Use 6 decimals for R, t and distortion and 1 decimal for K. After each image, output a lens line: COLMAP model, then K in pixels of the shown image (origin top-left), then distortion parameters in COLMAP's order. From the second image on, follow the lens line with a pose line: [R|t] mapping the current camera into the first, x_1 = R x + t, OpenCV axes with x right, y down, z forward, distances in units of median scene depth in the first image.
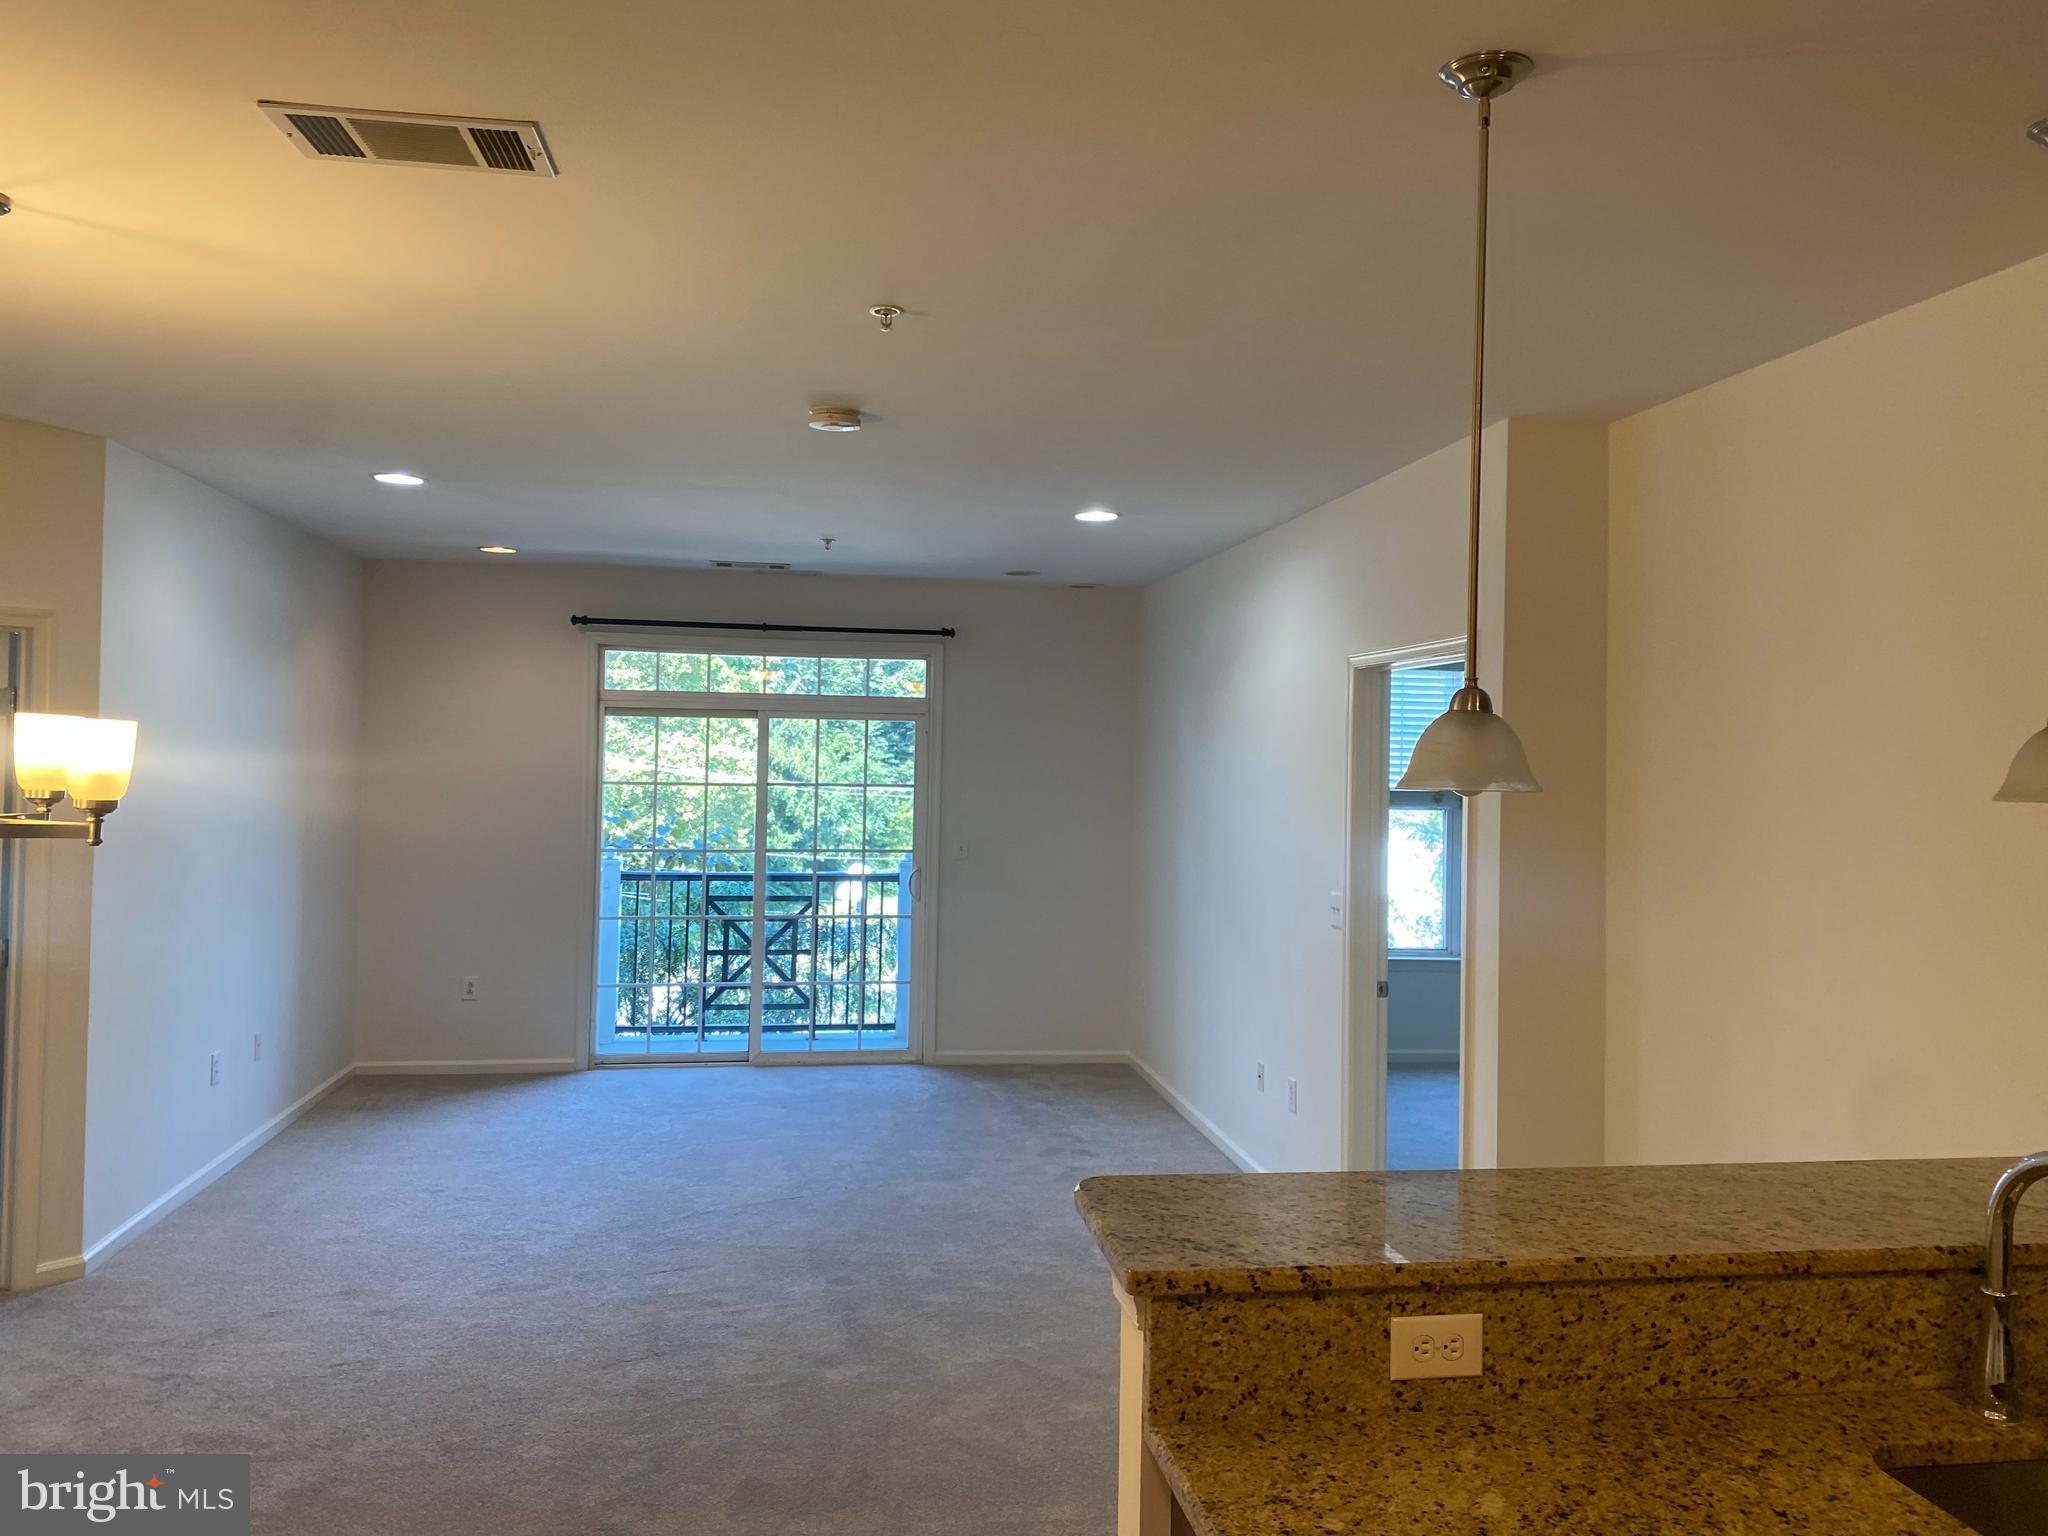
lens RADIAL K [[1556.4, 0, 1035.9], [0, 1556.4, 753.4], [0, 0, 1]] dist [0.028029, -0.026656]
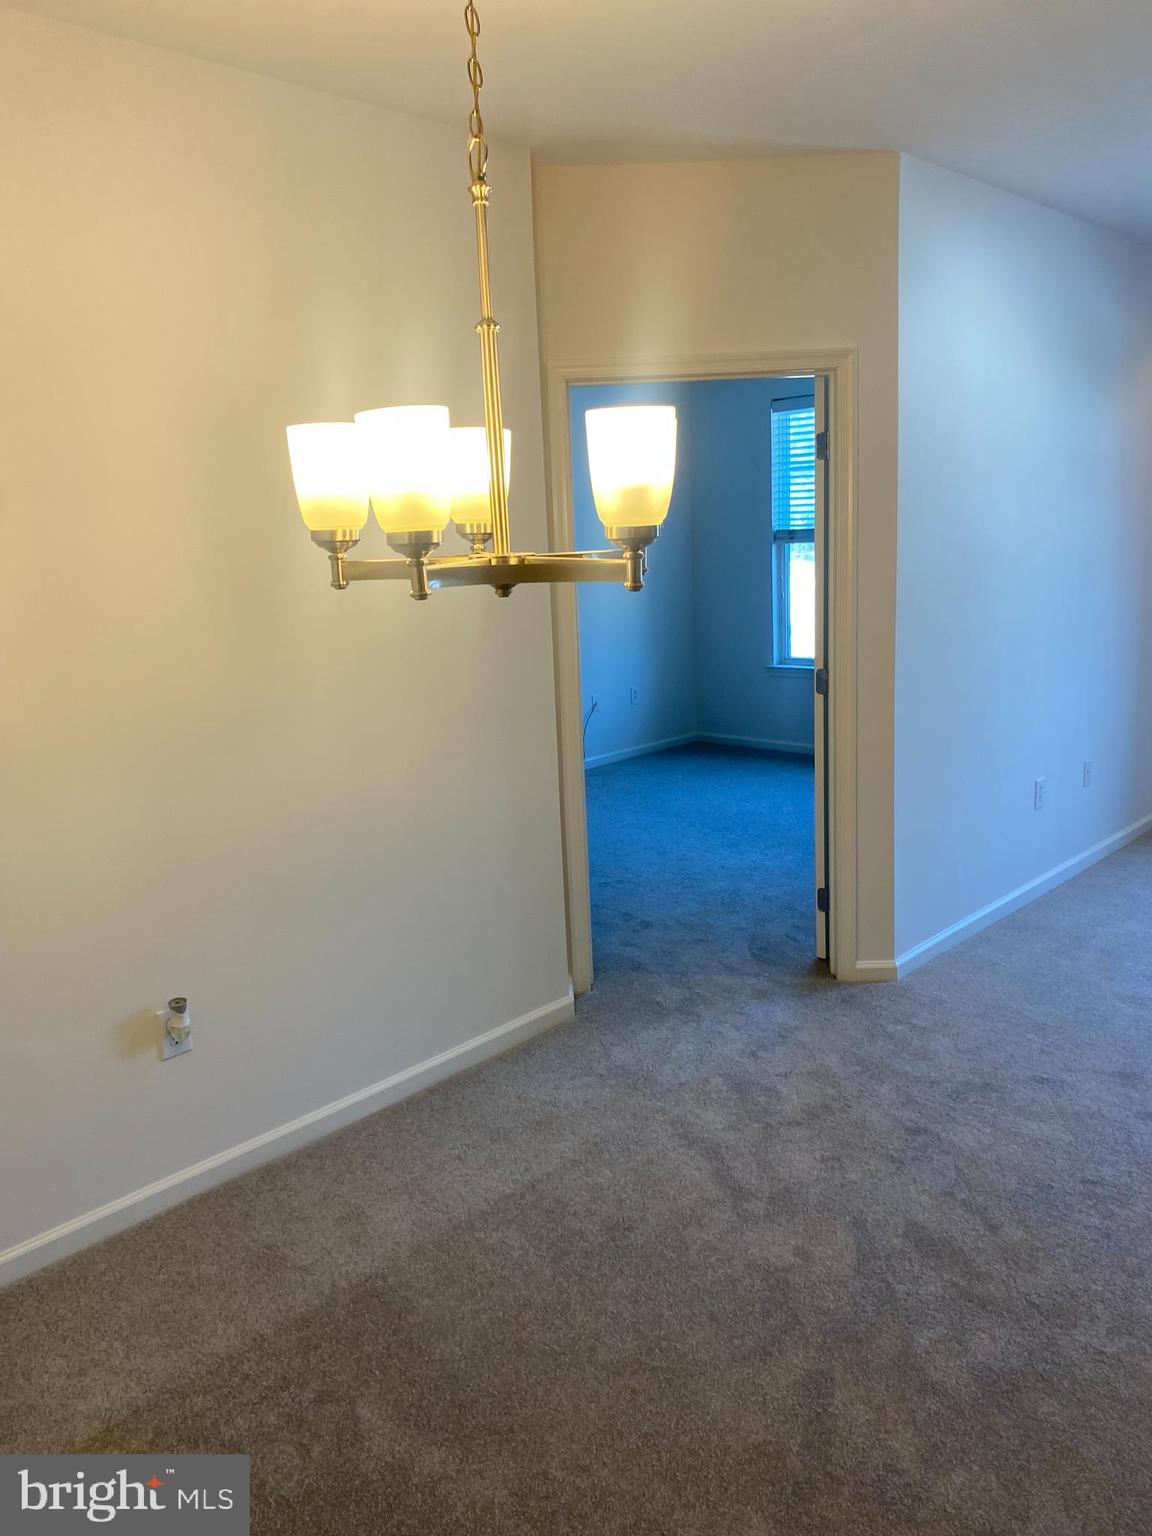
lens RADIAL K [[1167.3, 0, 571.3], [0, 1167.3, 752.0], [0, 0, 1]] dist [0.028029, -0.026656]
pose [[0.589666, 0.100563, -0.801362, -0.101282], [0.067205, 0.982667, 0.172767, 0.020803], [0.804846, -0.155730, 0.572688, 0.373061]]
